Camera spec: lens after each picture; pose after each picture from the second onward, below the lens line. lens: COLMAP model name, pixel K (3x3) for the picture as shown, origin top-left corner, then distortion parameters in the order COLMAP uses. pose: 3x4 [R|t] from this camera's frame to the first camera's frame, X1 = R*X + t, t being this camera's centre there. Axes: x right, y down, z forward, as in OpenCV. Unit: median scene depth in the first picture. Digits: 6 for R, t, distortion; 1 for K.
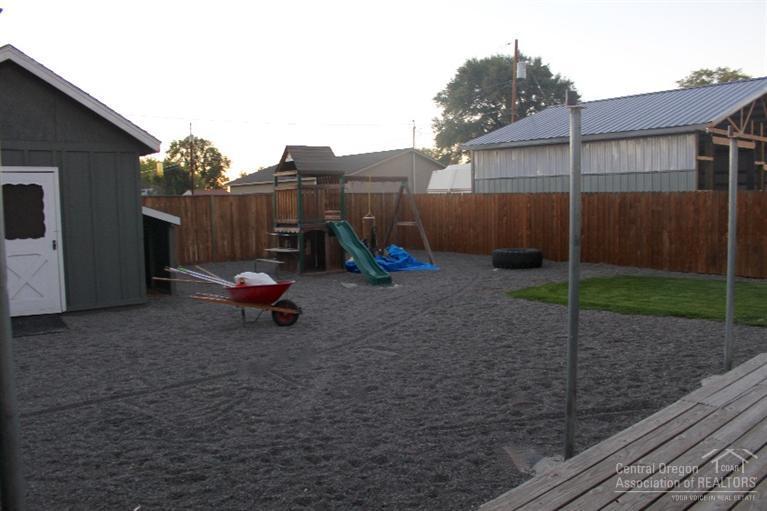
lens RADIAL K [[642.4, 0, 388.5], [0, 642.4, 251.3], [0, 0, 1]] dist [-0.162620, 0.153664]
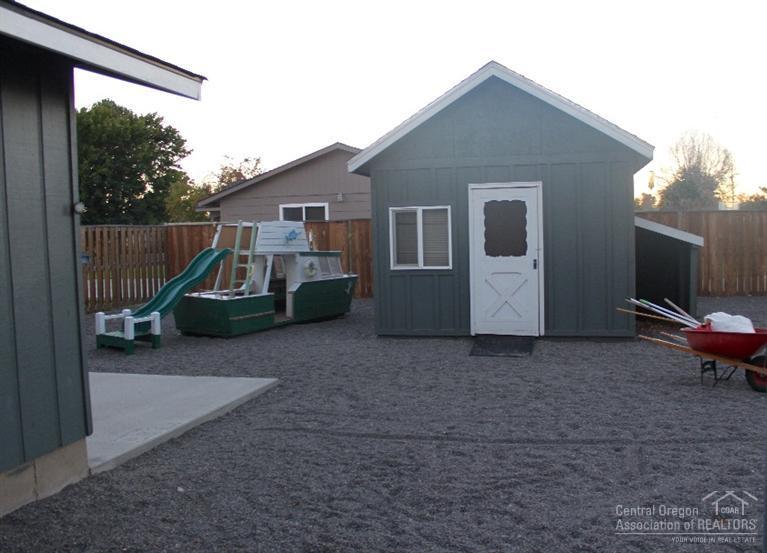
lens RADIAL K [[696.5, 0, 420.7], [0, 696.5, 274.3], [0, 0, 1]] dist [-0.106621, 0.006785]
pose [[0.604124, 0.056424, -0.794890, 0.201960], [-0.051414, 0.998172, 0.031779, -0.019852], [0.795230, 0.021670, 0.605921, 0.228063]]
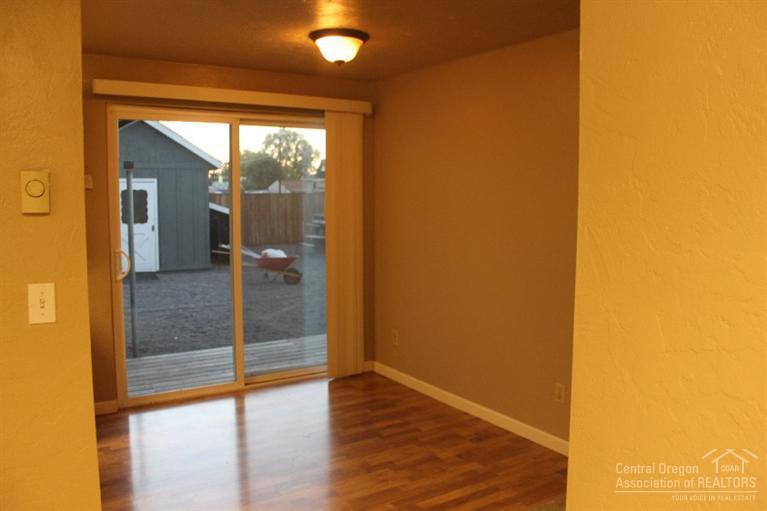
lens RADIAL K [[642.4, 0, 388.5], [0, 642.4, 251.3], [0, 0, 1]] dist [-0.162620, 0.153664]
pose [[0.989045, 0.036838, -0.142942, 0.289930], [-0.034840, 0.999257, 0.016457, 0.001582], [0.143442, -0.011297, 0.989594, -0.507936]]
